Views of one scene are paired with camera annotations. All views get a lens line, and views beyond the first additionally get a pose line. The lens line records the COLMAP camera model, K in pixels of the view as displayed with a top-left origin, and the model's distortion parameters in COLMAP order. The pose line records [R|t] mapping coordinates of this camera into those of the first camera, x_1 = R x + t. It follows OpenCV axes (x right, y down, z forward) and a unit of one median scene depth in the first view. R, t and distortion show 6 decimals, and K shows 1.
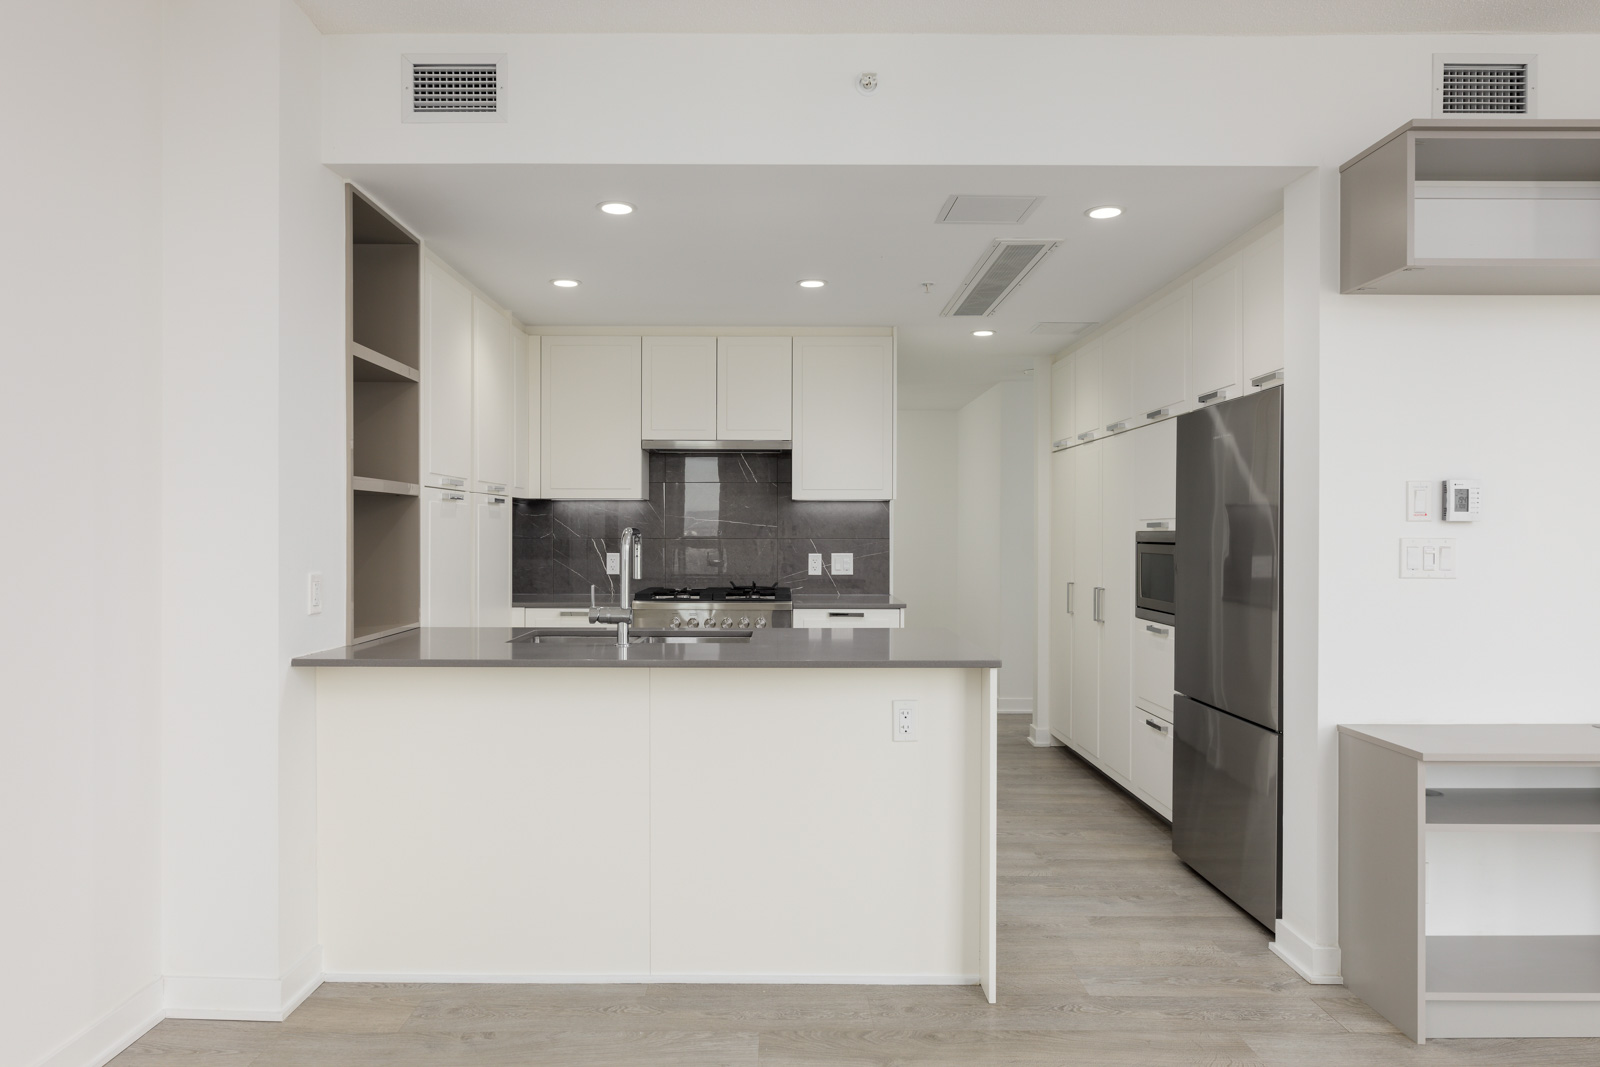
lens RADIAL K [[1009.5, 0, 770.1], [0, 1009.5, 536.2], [0, 0, 1]] dist [-0.001602, -0.000456]
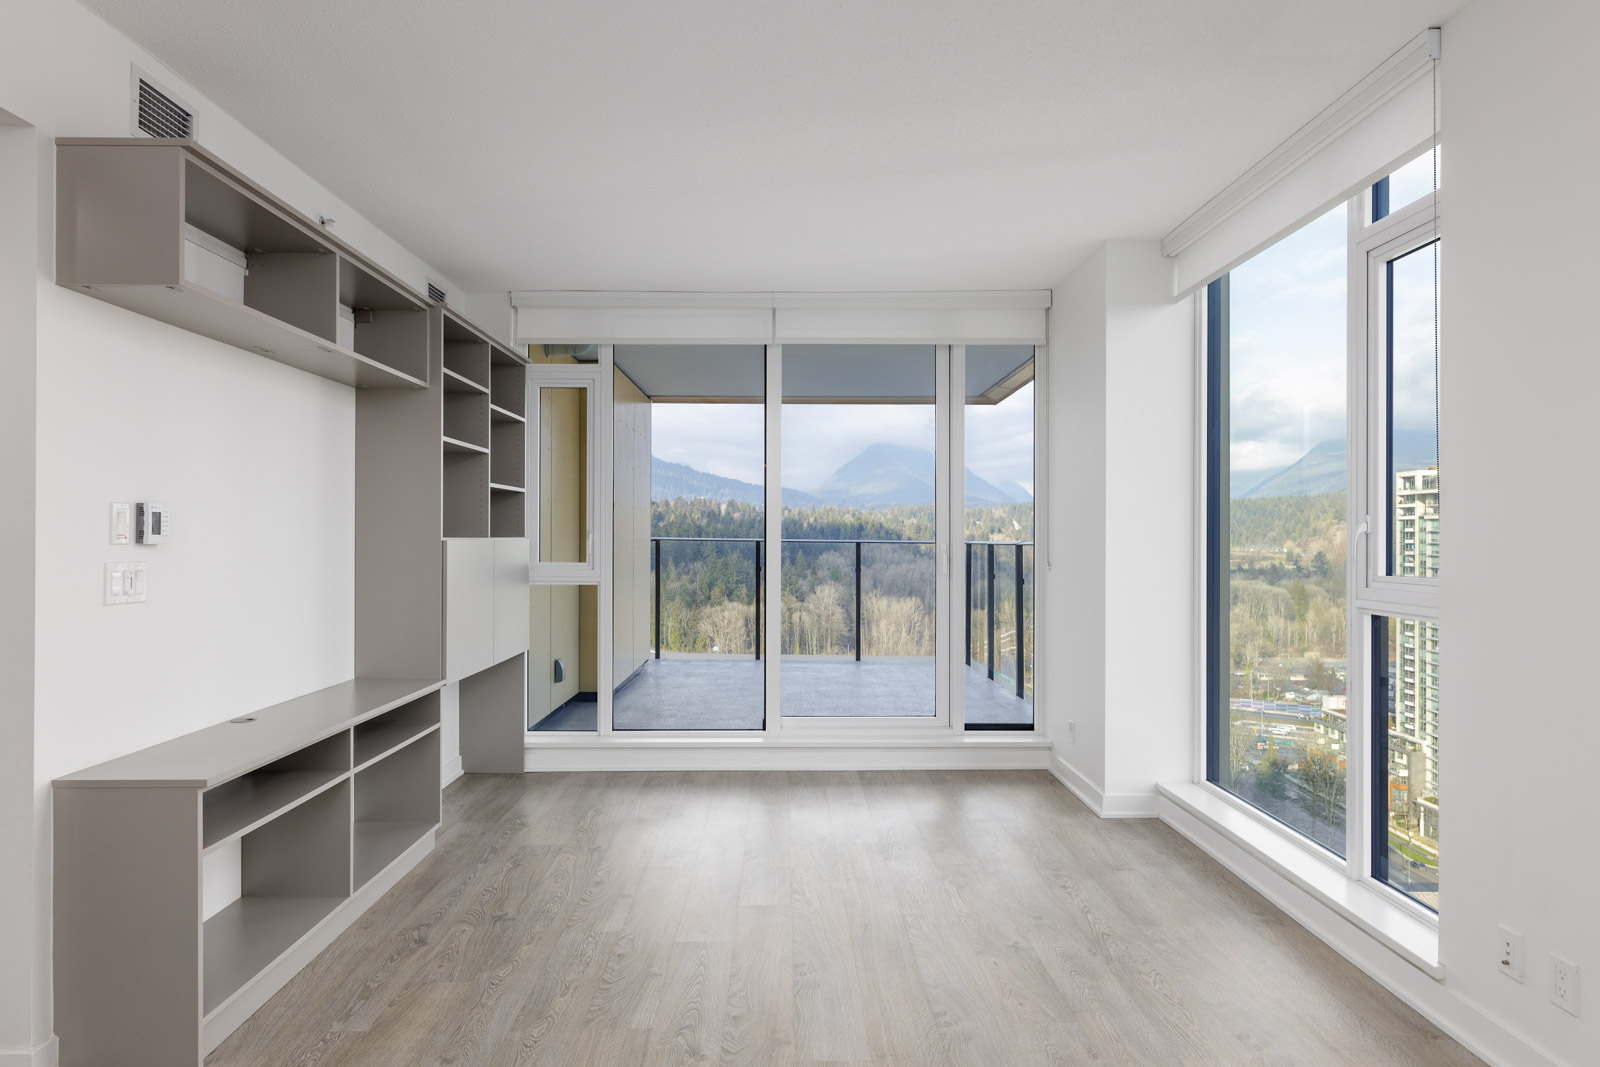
lens RADIAL K [[940.3, 0, 793.2], [0, 940.3, 535.4], [0, 0, 1]] dist [0.005450, -0.002444]
pose [[-0.011798, -0.001780, 0.999929, -0.256458], [0.000196, 0.999998, 0.001783, -0.025076], [-0.999930, 0.000217, -0.011798, 0.373736]]
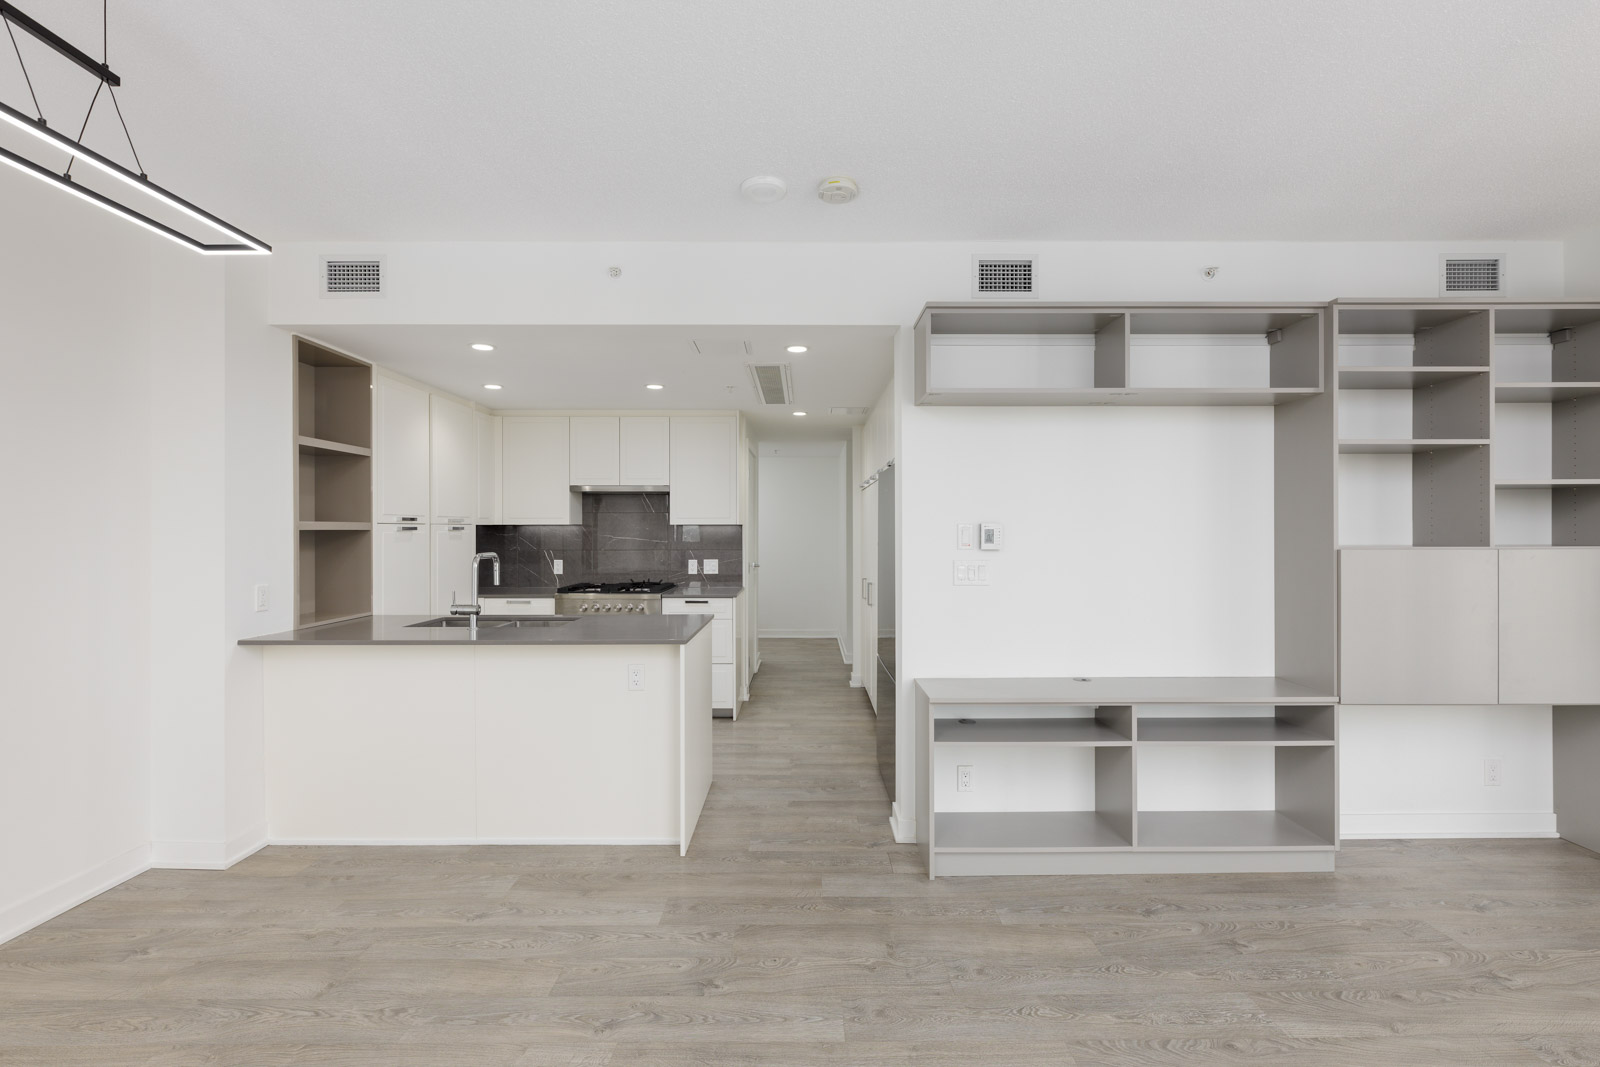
lens RADIAL K [[710.7, 0, 802.8], [0, 710.7, 530.4], [0, 0, 1]] dist [-0.003874, 0.000949]
pose [[0.999971, -0.003229, 0.006833, 0.382311], [0.003257, 0.999986, -0.004060, -0.041043], [-0.006820, 0.004082, 0.999968, -0.111601]]
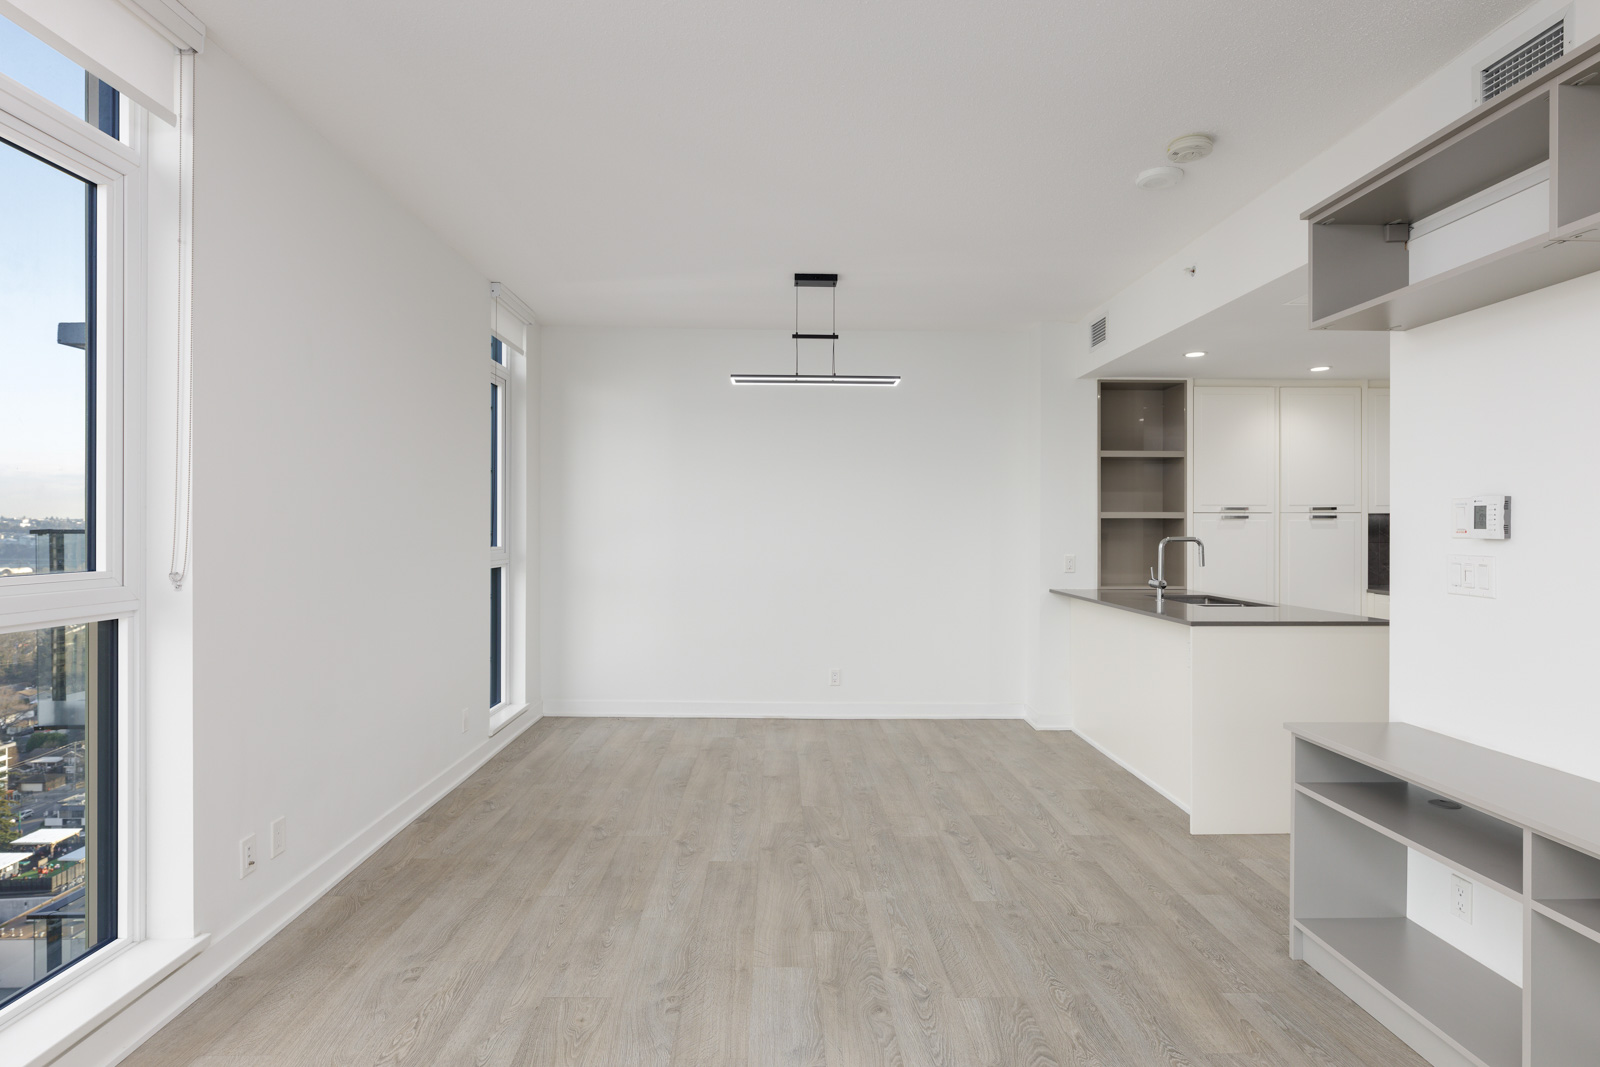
lens RADIAL K [[829.2, 0, 795.8], [0, 829.2, 529.8], [0, 0, 1]] dist [-0.011811, -0.001276]
pose [[0.022928, 0.001161, -0.999736, 1.447498], [-0.005571, 0.999984, 0.001033, -0.020423], [0.999722, 0.005546, 0.022934, 0.317116]]
